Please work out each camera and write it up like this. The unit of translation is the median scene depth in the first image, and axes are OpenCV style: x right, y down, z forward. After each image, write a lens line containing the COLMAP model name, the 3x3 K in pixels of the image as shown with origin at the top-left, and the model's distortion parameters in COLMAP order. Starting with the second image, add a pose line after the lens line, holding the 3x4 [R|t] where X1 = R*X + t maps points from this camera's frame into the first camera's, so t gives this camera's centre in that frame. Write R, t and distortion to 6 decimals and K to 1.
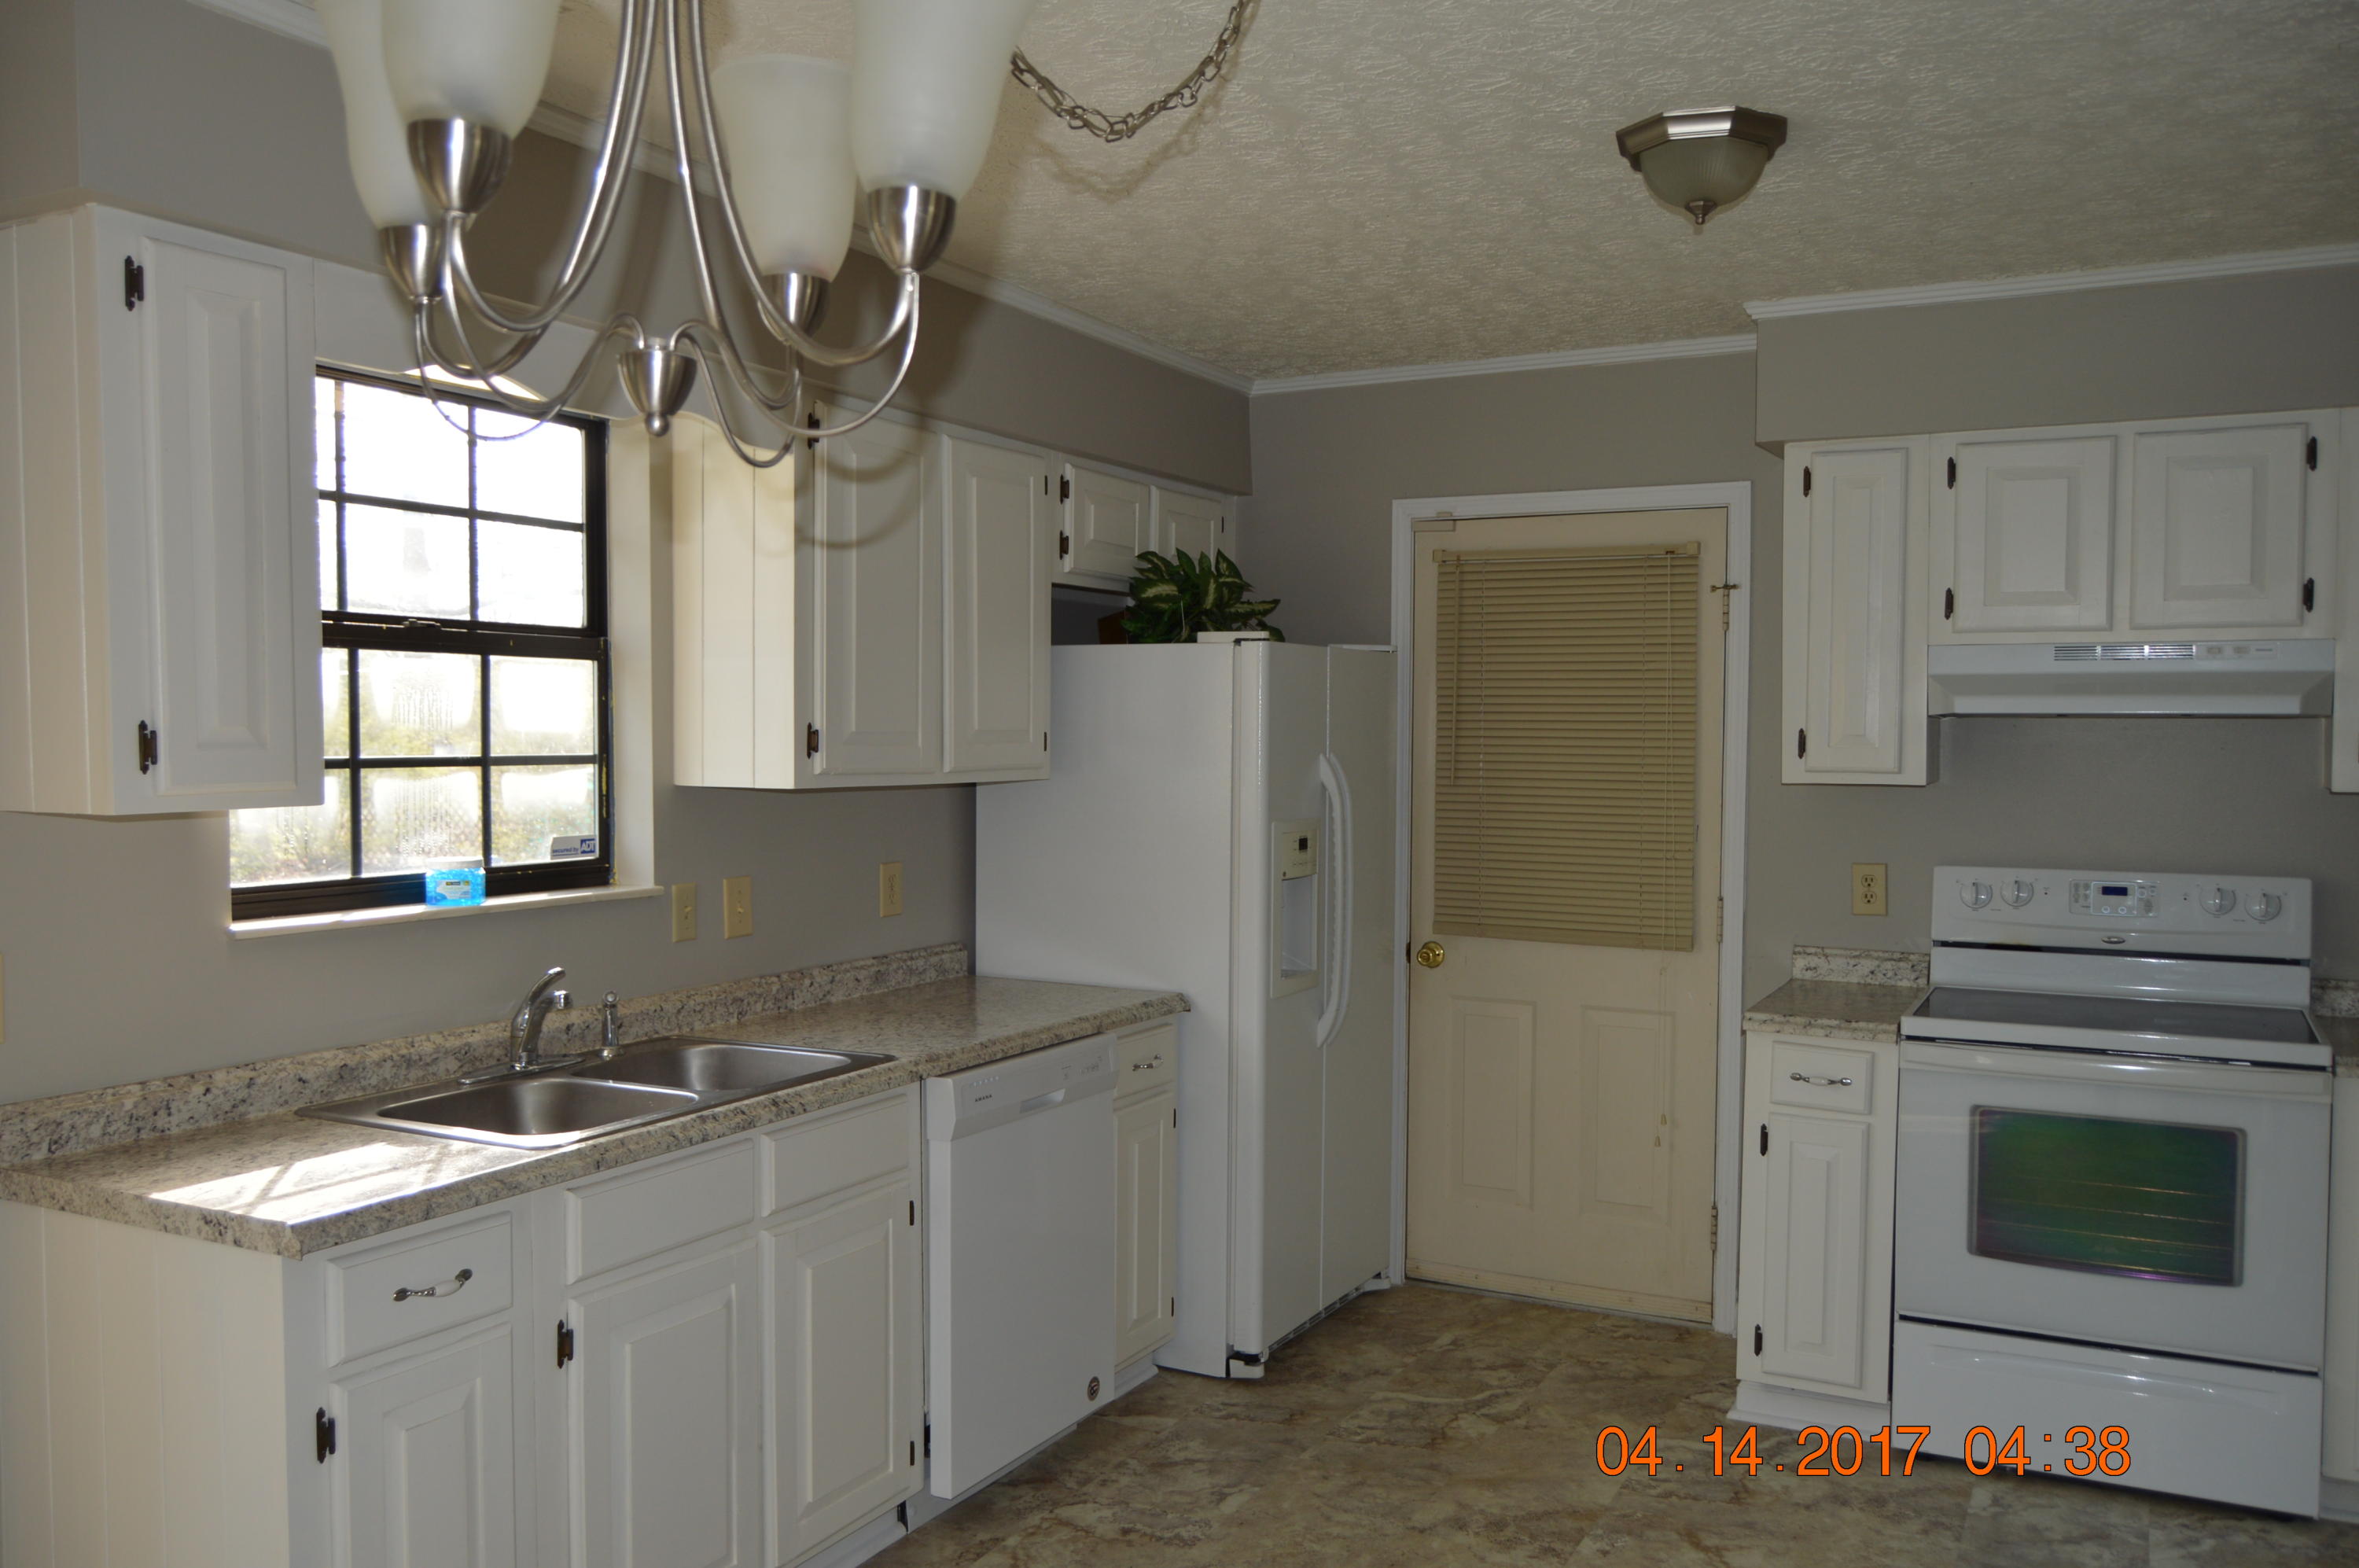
lens RADIAL K [[1860.2, 0, 1190.4], [0, 1860.2, 802.3], [0, 0, 1]] dist [-0.010653, 0.001918]
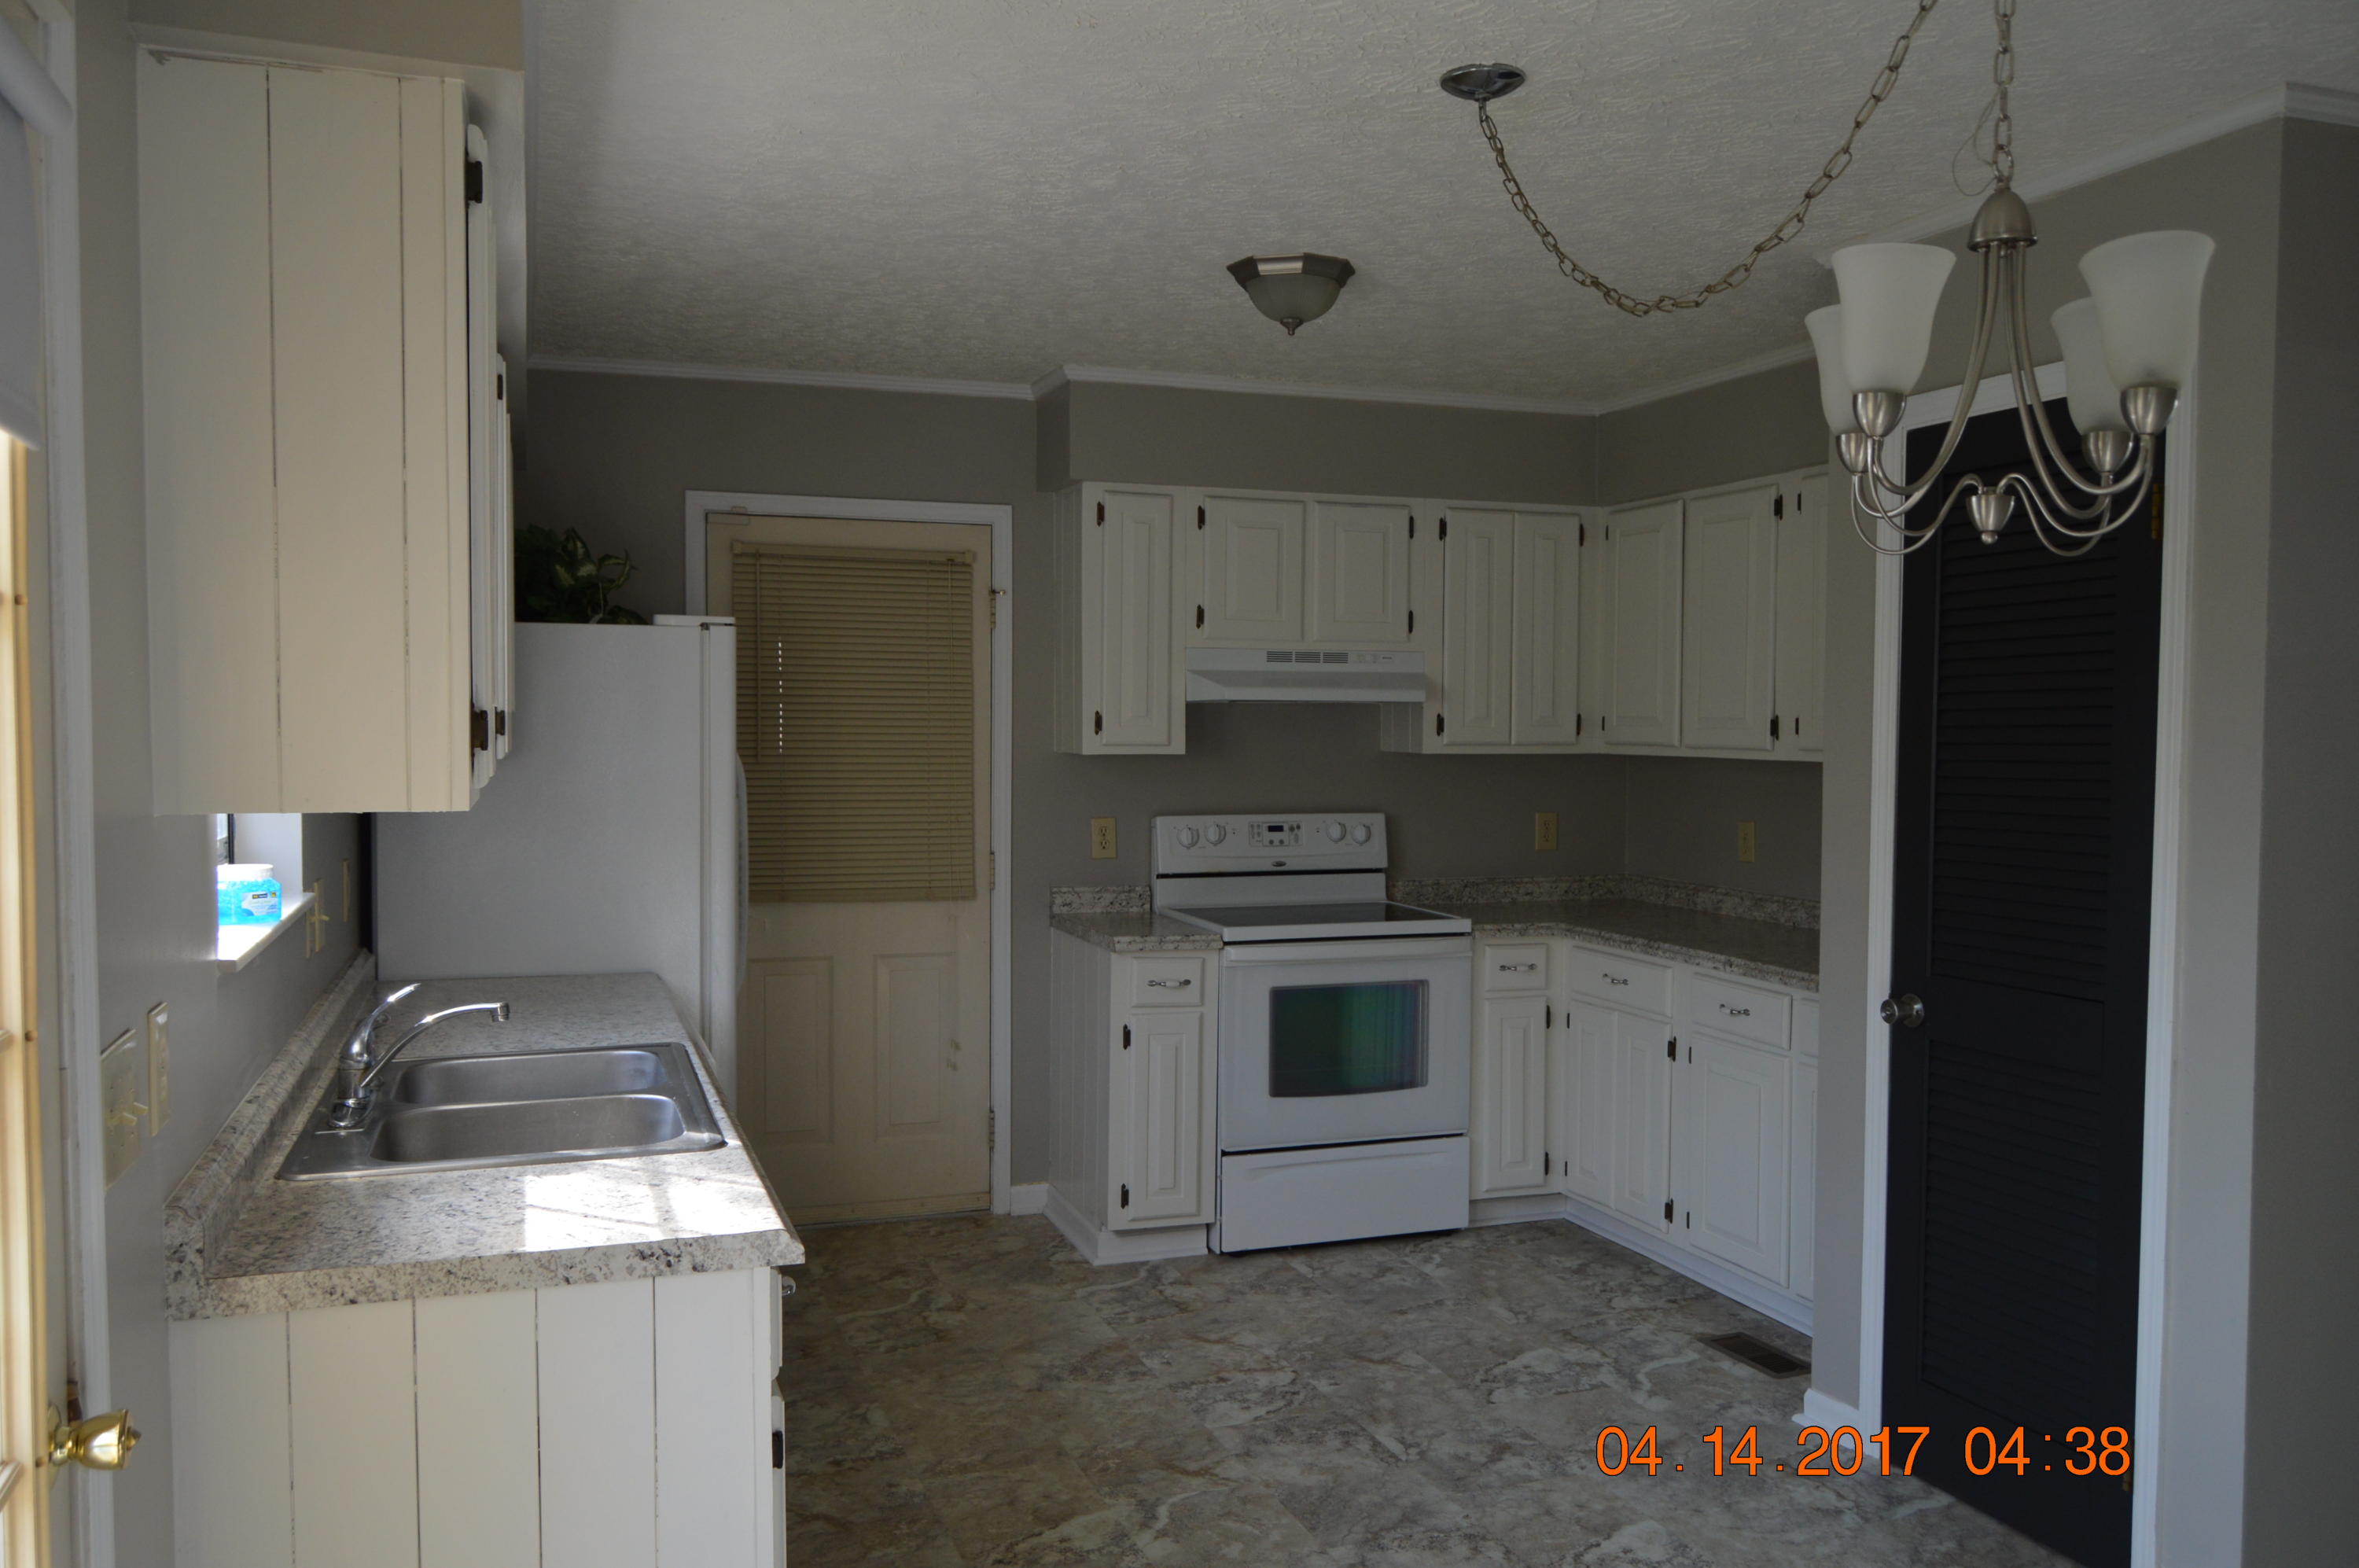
lens RADIAL K [[1860.2, 0, 1190.4], [0, 1860.2, 802.3], [0, 0, 1]] dist [-0.010653, 0.001918]
pose [[0.679721, -0.034986, 0.732636, -0.569759], [0.026547, 0.999381, 0.023095, -0.005608], [-0.732990, 0.003751, 0.680229, 0.104695]]
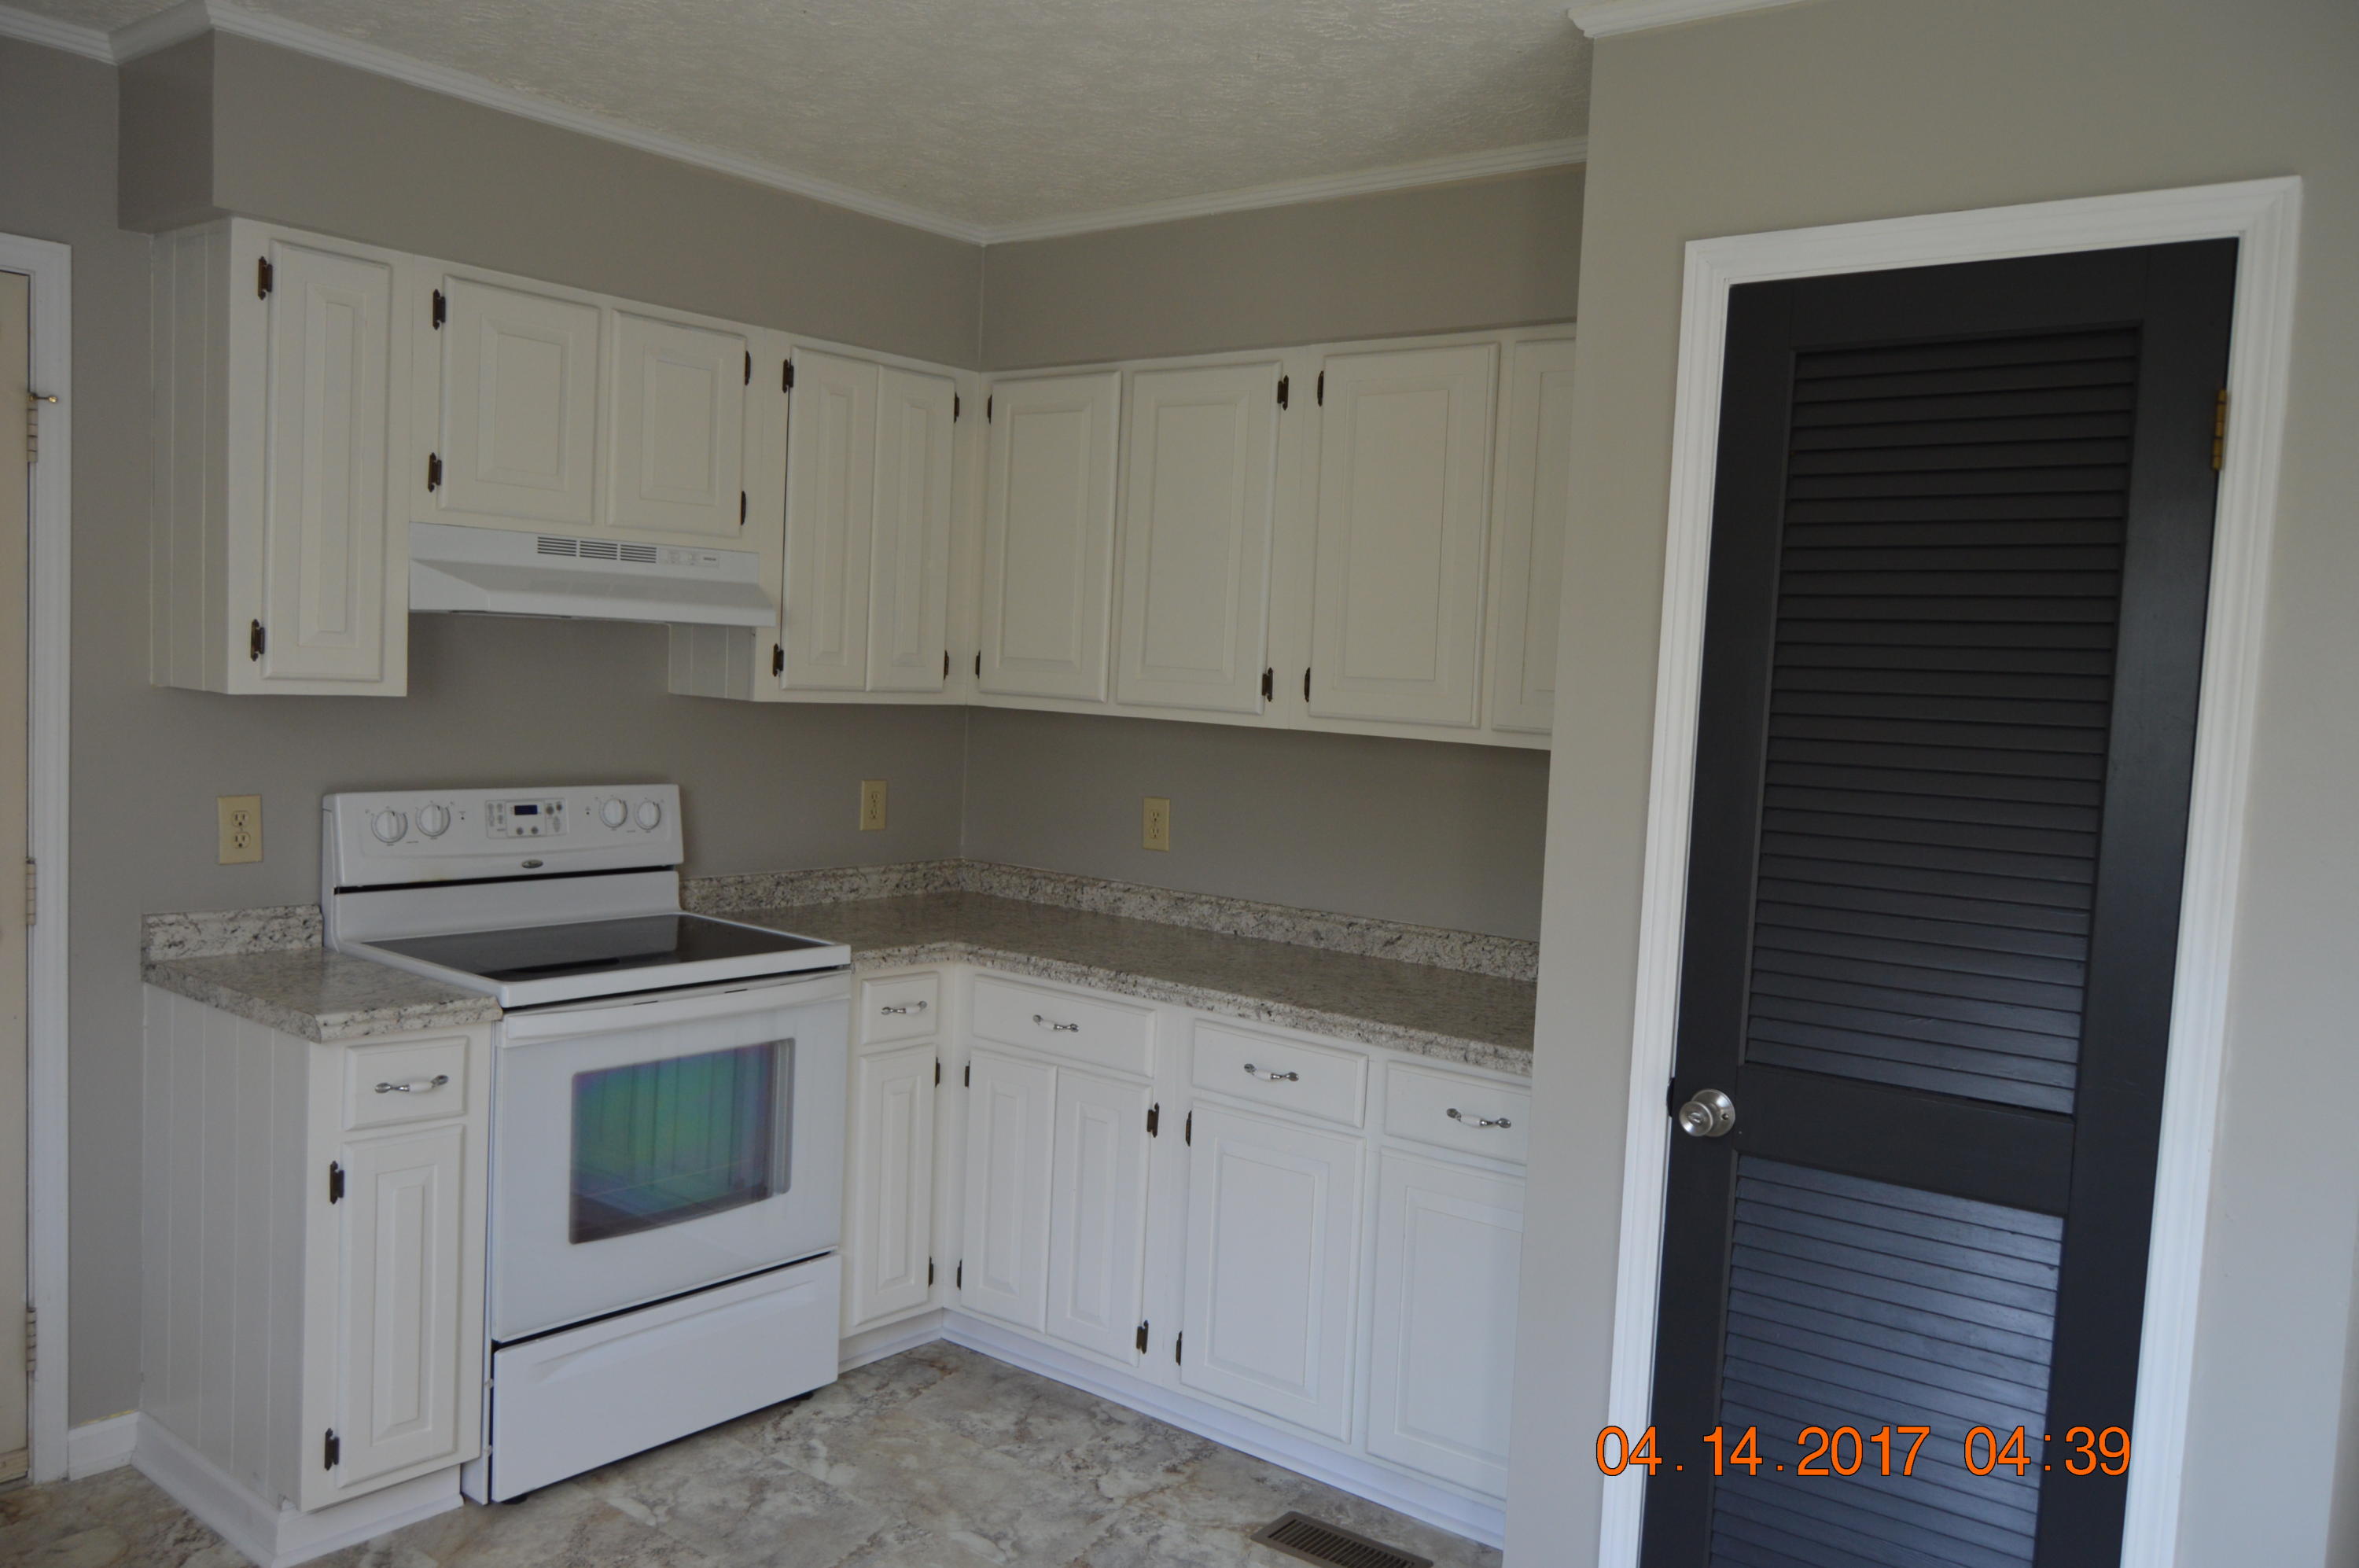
lens RADIAL K [[1860.2, 0, 1190.4], [0, 1860.2, 802.3], [0, 0, 1]] dist [-0.010653, 0.001918]
pose [[0.196642, -0.070903, 0.977908, -0.328452], [-0.009243, 0.997203, 0.074161, -0.026479], [-0.980432, -0.023622, 0.195437, 0.513922]]
